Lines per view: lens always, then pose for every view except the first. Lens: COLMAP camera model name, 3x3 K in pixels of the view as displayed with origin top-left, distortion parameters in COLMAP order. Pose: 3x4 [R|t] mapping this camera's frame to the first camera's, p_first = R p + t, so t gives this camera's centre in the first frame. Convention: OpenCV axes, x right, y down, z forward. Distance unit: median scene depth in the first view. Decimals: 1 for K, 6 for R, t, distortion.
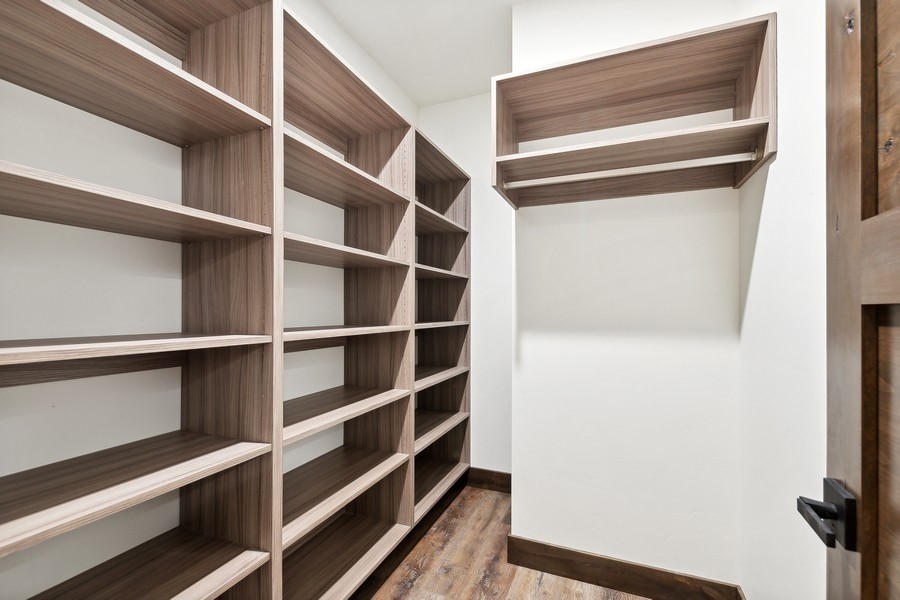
lens RADIAL K [[396.3, 0, 449.6], [0, 396.3, 304.9], [0, 0, 1]] dist [0.005542, -0.003322]
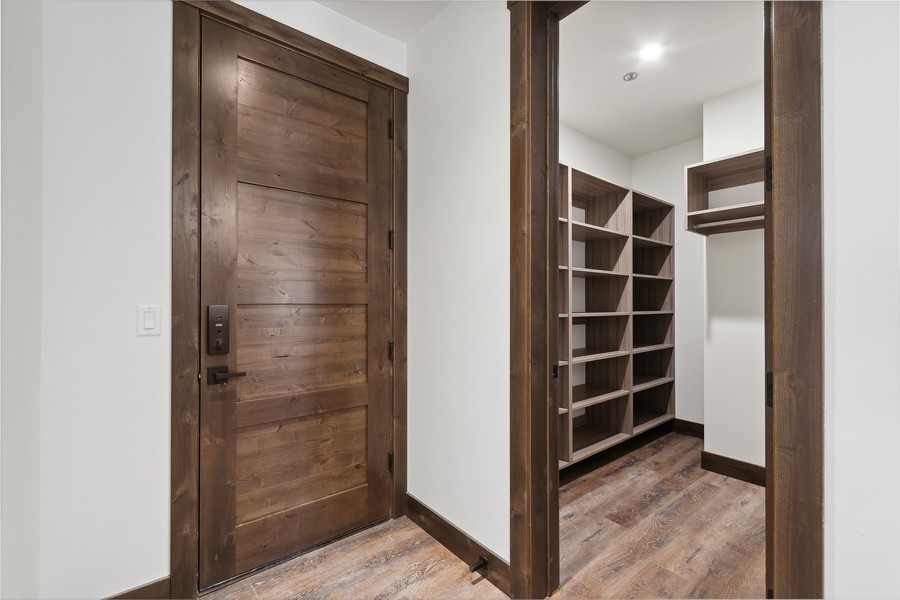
lens RADIAL K [[396.3, 0, 446.4], [0, 396.3, 297.4], [0, 0, 1]] dist [0.005542, -0.003322]
pose [[0.881889, -0.004938, -0.471431, 0.004834], [0.004990, 0.999987, -0.001141, -0.010461], [0.471431, -0.001346, 0.881902, -0.763233]]
